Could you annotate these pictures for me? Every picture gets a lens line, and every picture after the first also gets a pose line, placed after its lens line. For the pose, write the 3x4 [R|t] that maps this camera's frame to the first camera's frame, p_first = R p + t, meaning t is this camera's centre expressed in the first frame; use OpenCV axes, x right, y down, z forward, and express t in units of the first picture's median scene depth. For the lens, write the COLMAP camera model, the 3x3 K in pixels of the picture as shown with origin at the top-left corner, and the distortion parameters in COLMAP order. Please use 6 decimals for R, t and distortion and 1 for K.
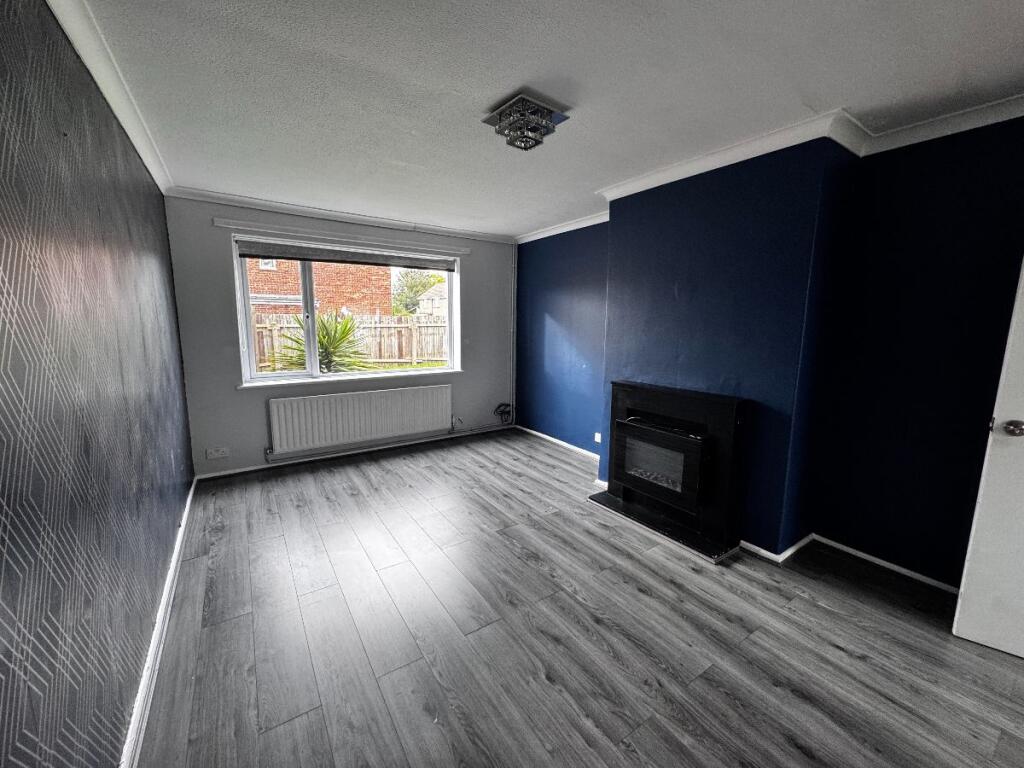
lens RADIAL K [[407.9, 0, 512.1], [0, 407.9, 383.8], [0, 0, 1]] dist [-0.011164, 0.002331]
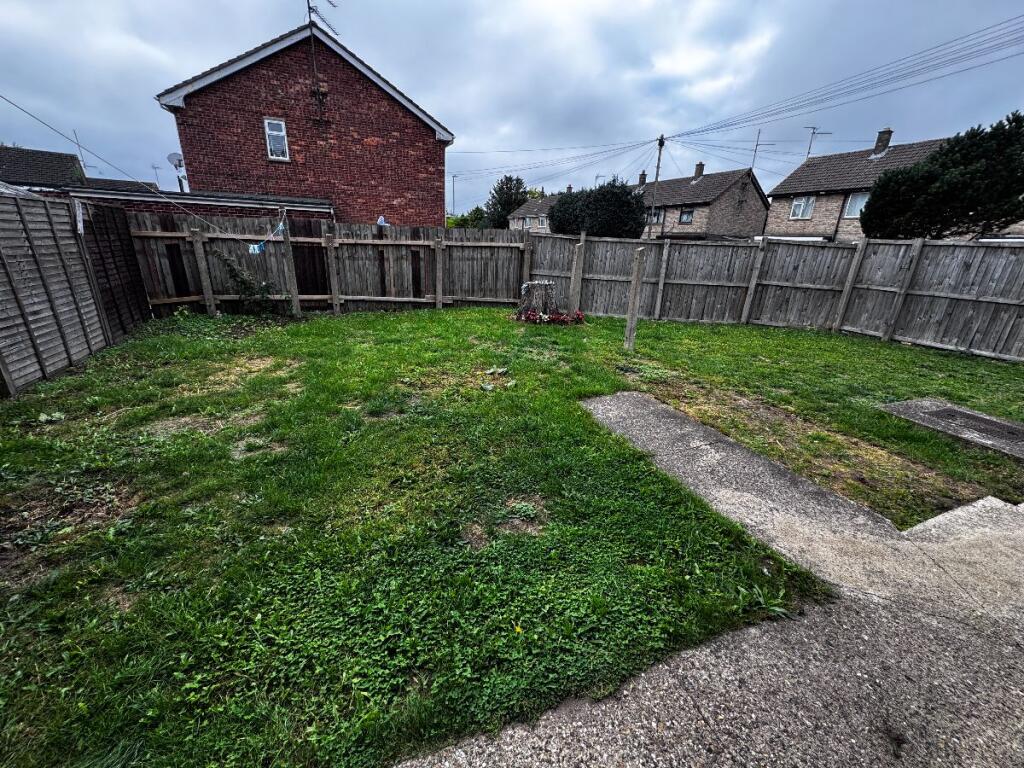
lens RADIAL K [[407.9, 0, 506.7], [0, 407.9, 384.5], [0, 0, 1]] dist [-0.011164, 0.002331]
pose [[0.970722, 0.105926, -0.215589, 0.014783], [-0.065888, 0.980511, 0.185088, -0.054844], [0.230993, -0.165465, 0.958782, 0.400130]]
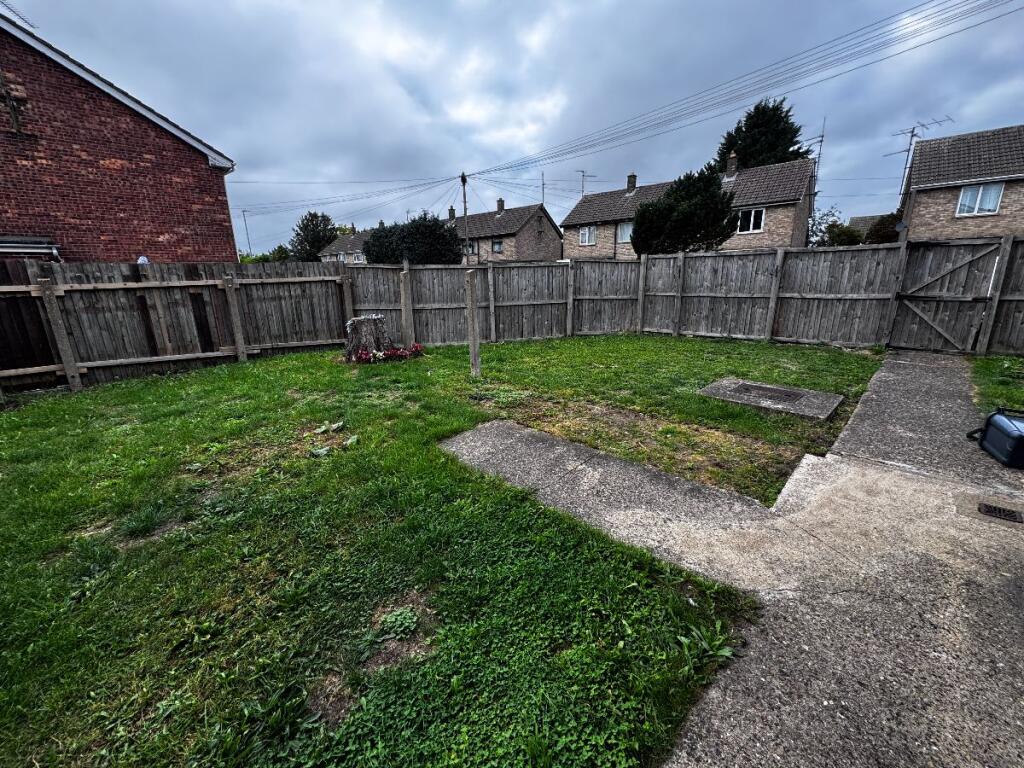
lens RADIAL K [[407.9, 0, 512.7], [0, 407.9, 384.0], [0, 0, 1]] dist [-0.011164, 0.002331]
pose [[0.982539, -0.074085, 0.170668, 0.008020], [0.056161, 0.992611, 0.107560, -0.053973], [-0.177375, -0.096097, 0.979440, 0.440691]]
